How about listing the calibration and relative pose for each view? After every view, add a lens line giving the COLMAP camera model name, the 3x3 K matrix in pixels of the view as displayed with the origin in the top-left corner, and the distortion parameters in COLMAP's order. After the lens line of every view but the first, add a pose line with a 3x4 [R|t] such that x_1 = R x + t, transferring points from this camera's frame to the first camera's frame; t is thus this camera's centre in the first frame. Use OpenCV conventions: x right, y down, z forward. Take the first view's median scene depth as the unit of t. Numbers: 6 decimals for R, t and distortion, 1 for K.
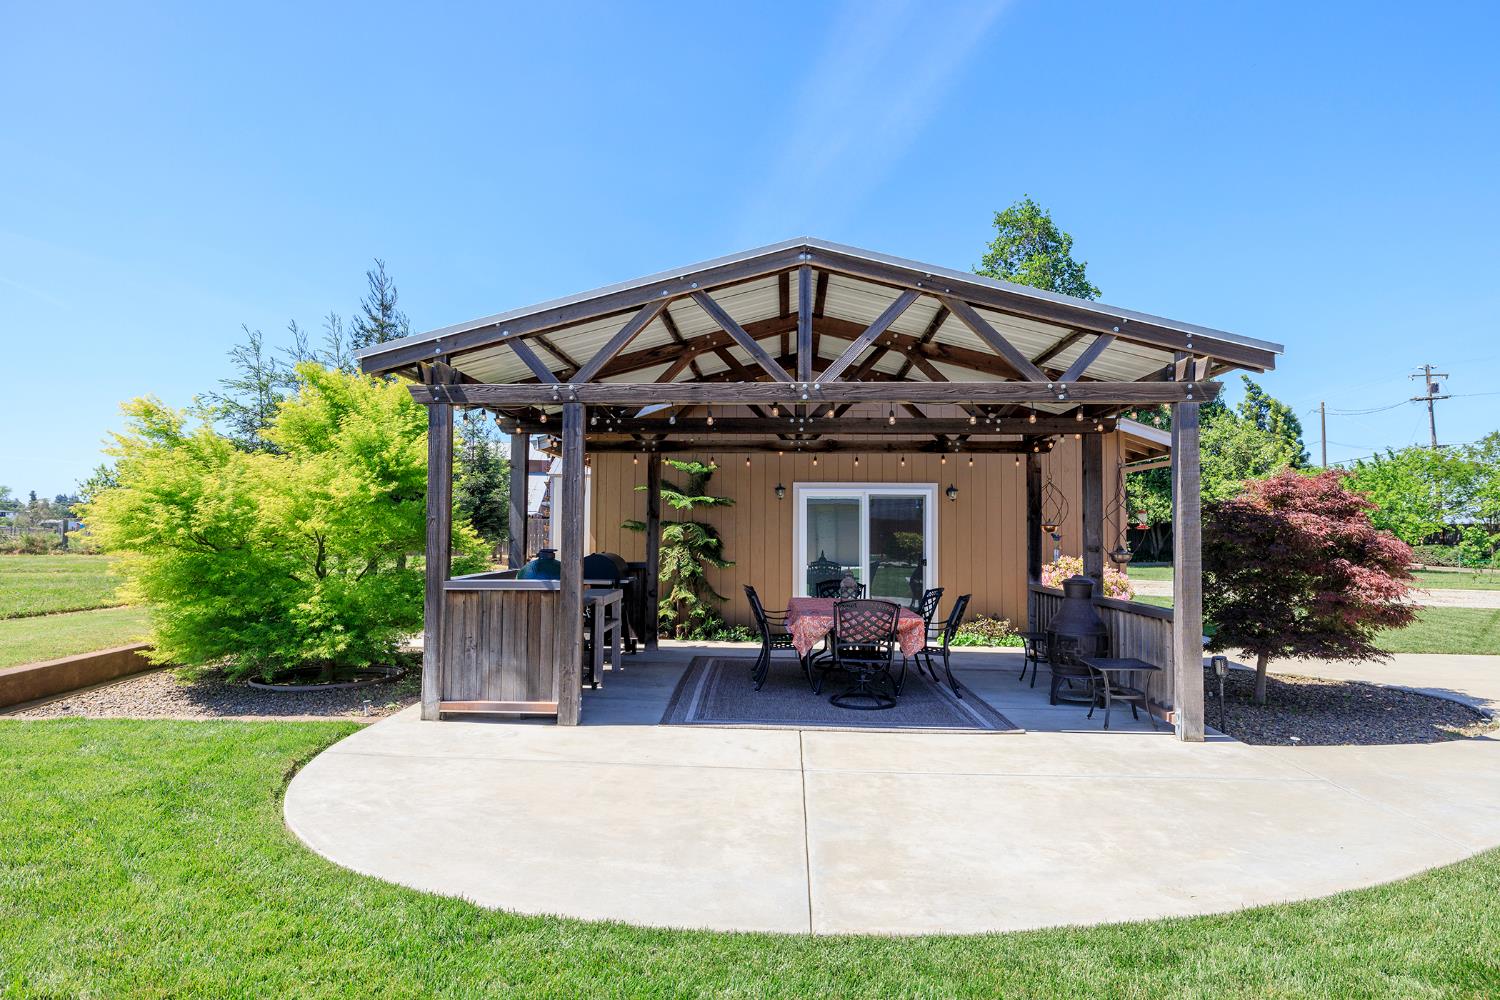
lens RADIAL K [[865.8, 0, 750.0], [0, 865.8, 500.0], [0, 0, 1]] dist [0.029810, 0.000247]
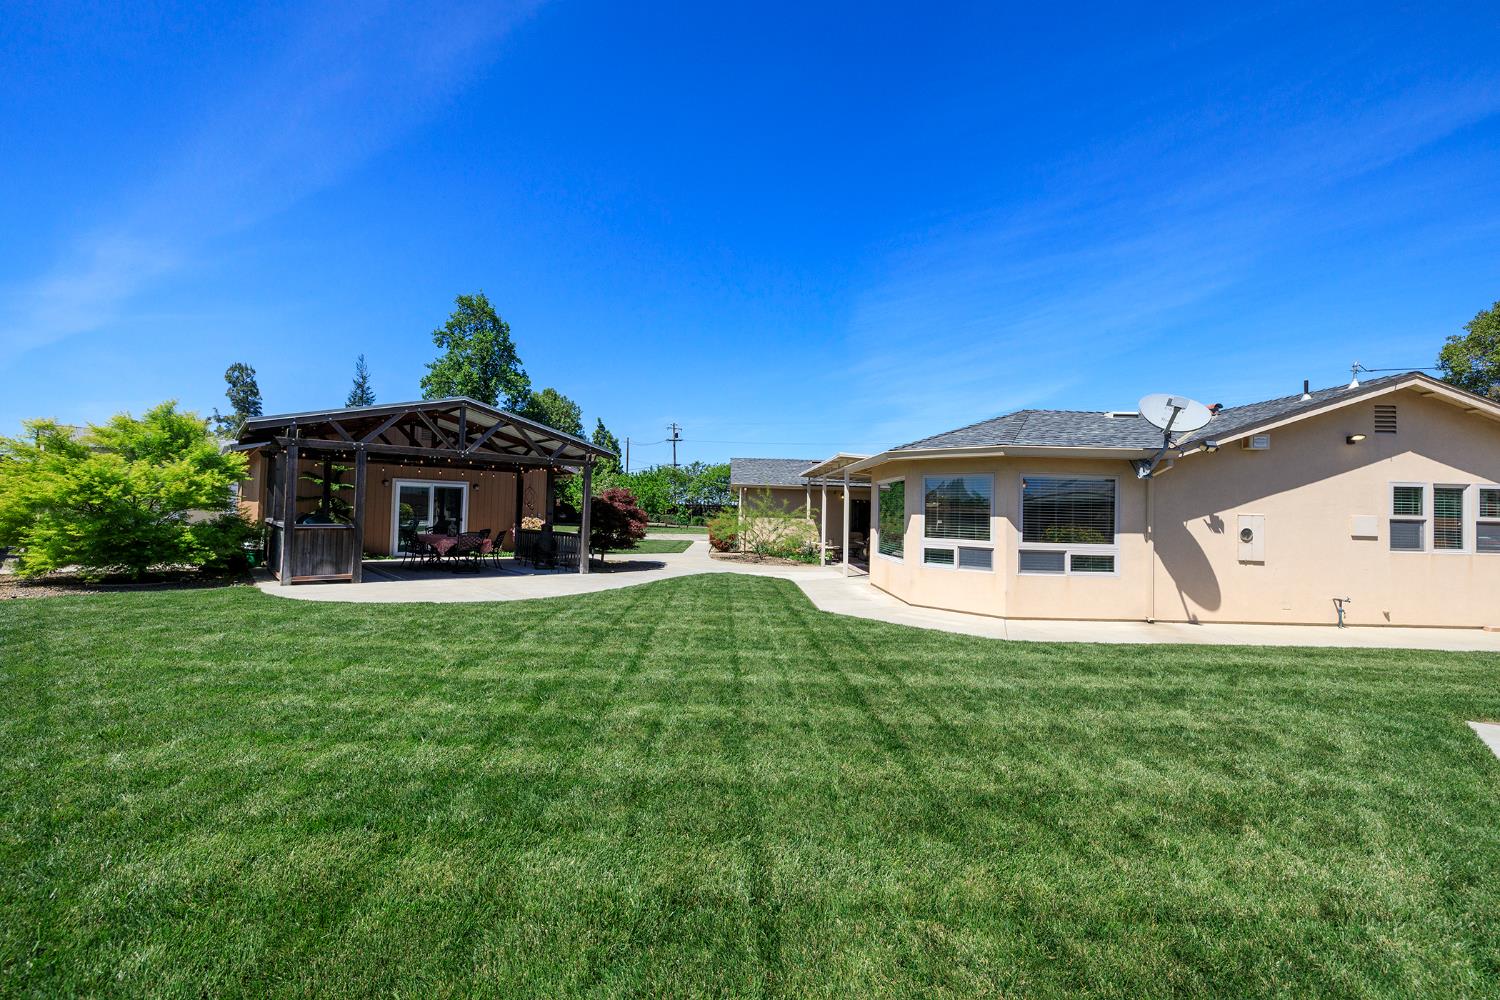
lens RADIAL K [[618.8, 0, 750.0], [0, 618.8, 500.0], [0, 0, 1]] dist [-0.003233, -0.000200]
pose [[0.714907, 0.025894, 0.698740, -0.530806], [-0.047602, 0.998798, 0.011690, -0.039401], [-0.697597, -0.041618, 0.715280, -0.835958]]
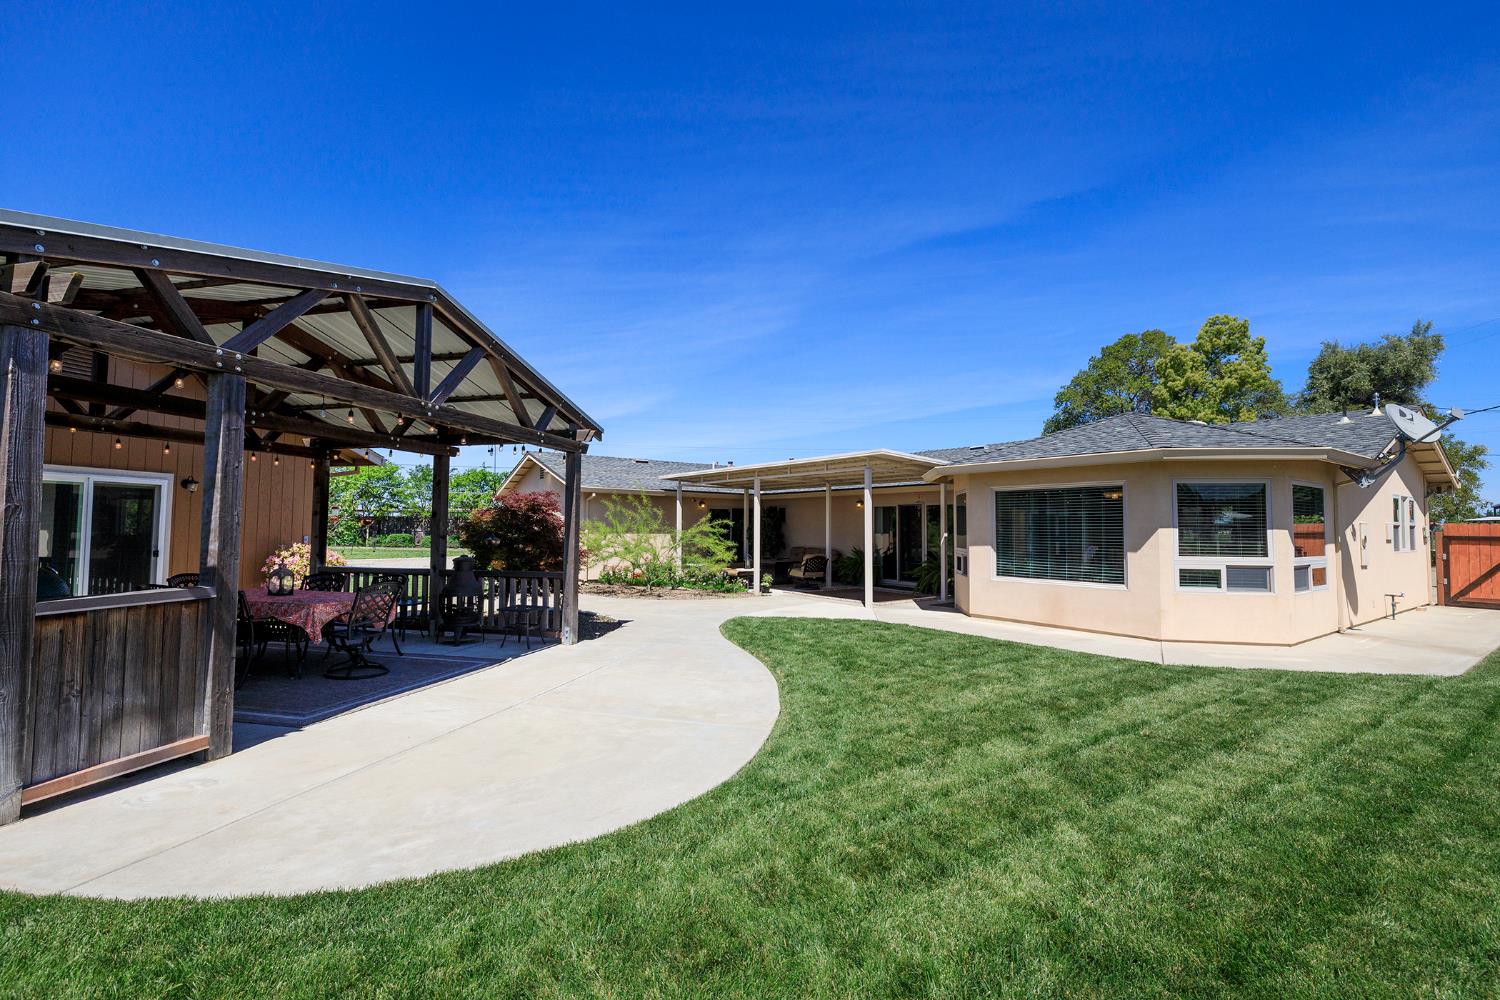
lens RADIAL K [[660.2, 0, 750.0], [0, 660.2, 500.0], [0, 0, 1]] dist [-0.002197, -0.000138]
pose [[0.195397, 0.037957, 0.979989, -0.617105], [-0.043955, 0.998586, -0.029914, 0.005918], [-0.979739, -0.037230, 0.196789, 0.317273]]
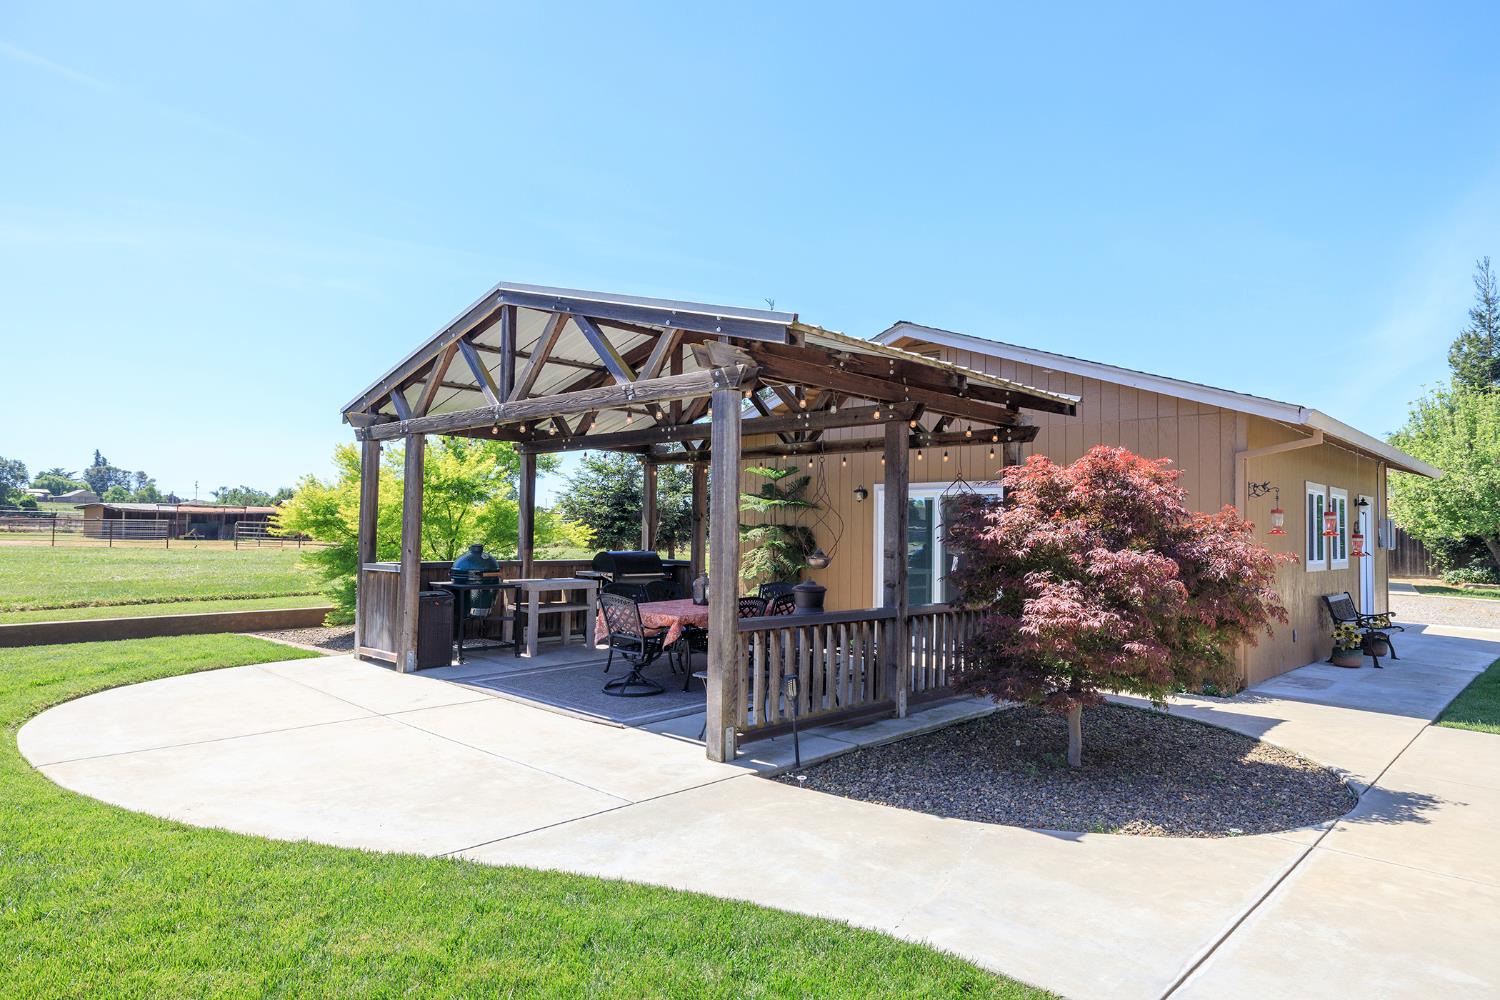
lens RADIAL K [[865.8, 0, 750.0], [0, 865.8, 500.0], [0, 0, 1]] dist [0.029810, 0.000247]
pose [[0.755197, -0.017306, -0.655269, 0.918408], [0.012053, 0.999849, -0.012514, 0.012442], [0.655387, 0.001553, 0.755292, 0.269259]]
